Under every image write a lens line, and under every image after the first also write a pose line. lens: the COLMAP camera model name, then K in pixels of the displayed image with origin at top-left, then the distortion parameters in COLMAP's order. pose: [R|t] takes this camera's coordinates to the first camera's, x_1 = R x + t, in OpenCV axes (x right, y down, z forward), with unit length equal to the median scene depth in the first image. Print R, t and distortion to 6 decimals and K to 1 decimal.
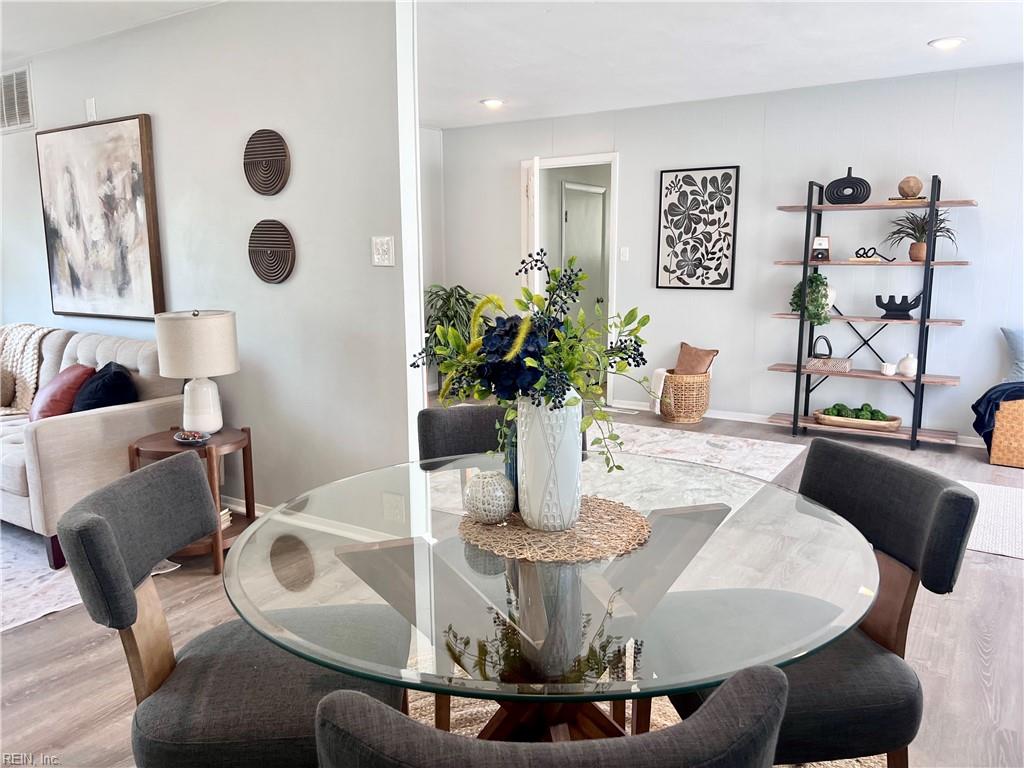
lens RADIAL K [[769.7, 0, 512.0], [0, 769.7, 382.9], [0, 0, 1]] dist [0.066117, -0.069069]
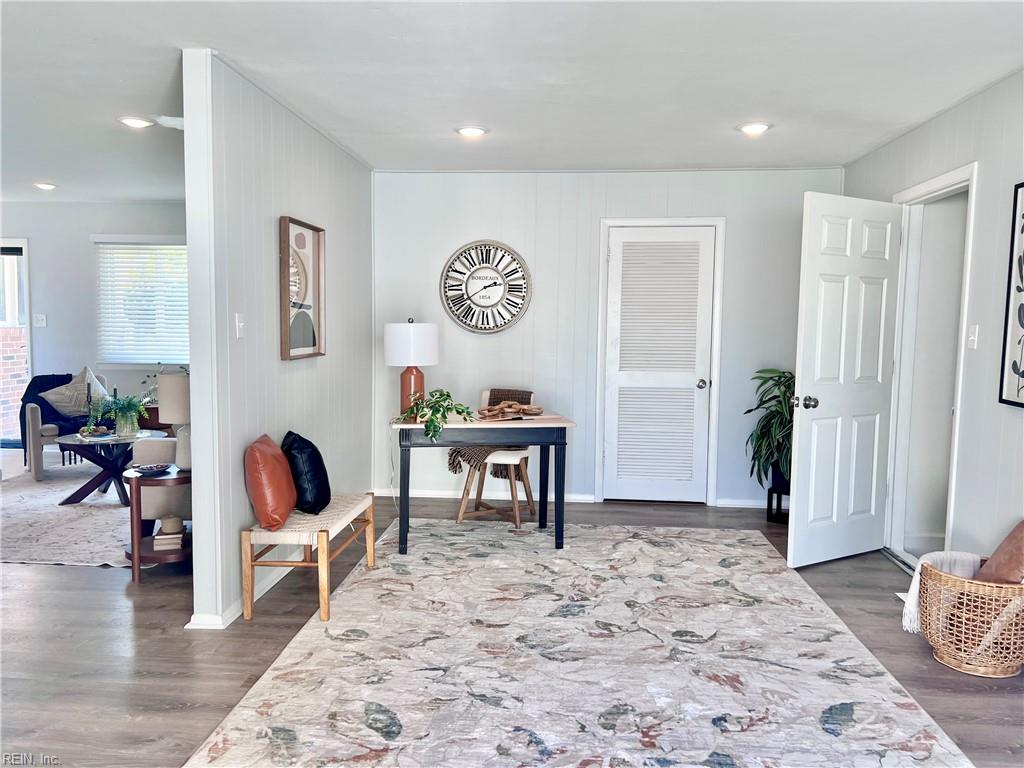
lens RADIAL K [[769.7, 0, 514.3], [0, 769.7, 385.0], [0, 0, 1]] dist [0.066117, -0.069069]
pose [[0.485327, 0.084122, -0.870277, 0.360628], [-0.151751, 0.988359, 0.010909, -0.065408], [0.861063, 0.126770, 0.492443, 0.325639]]
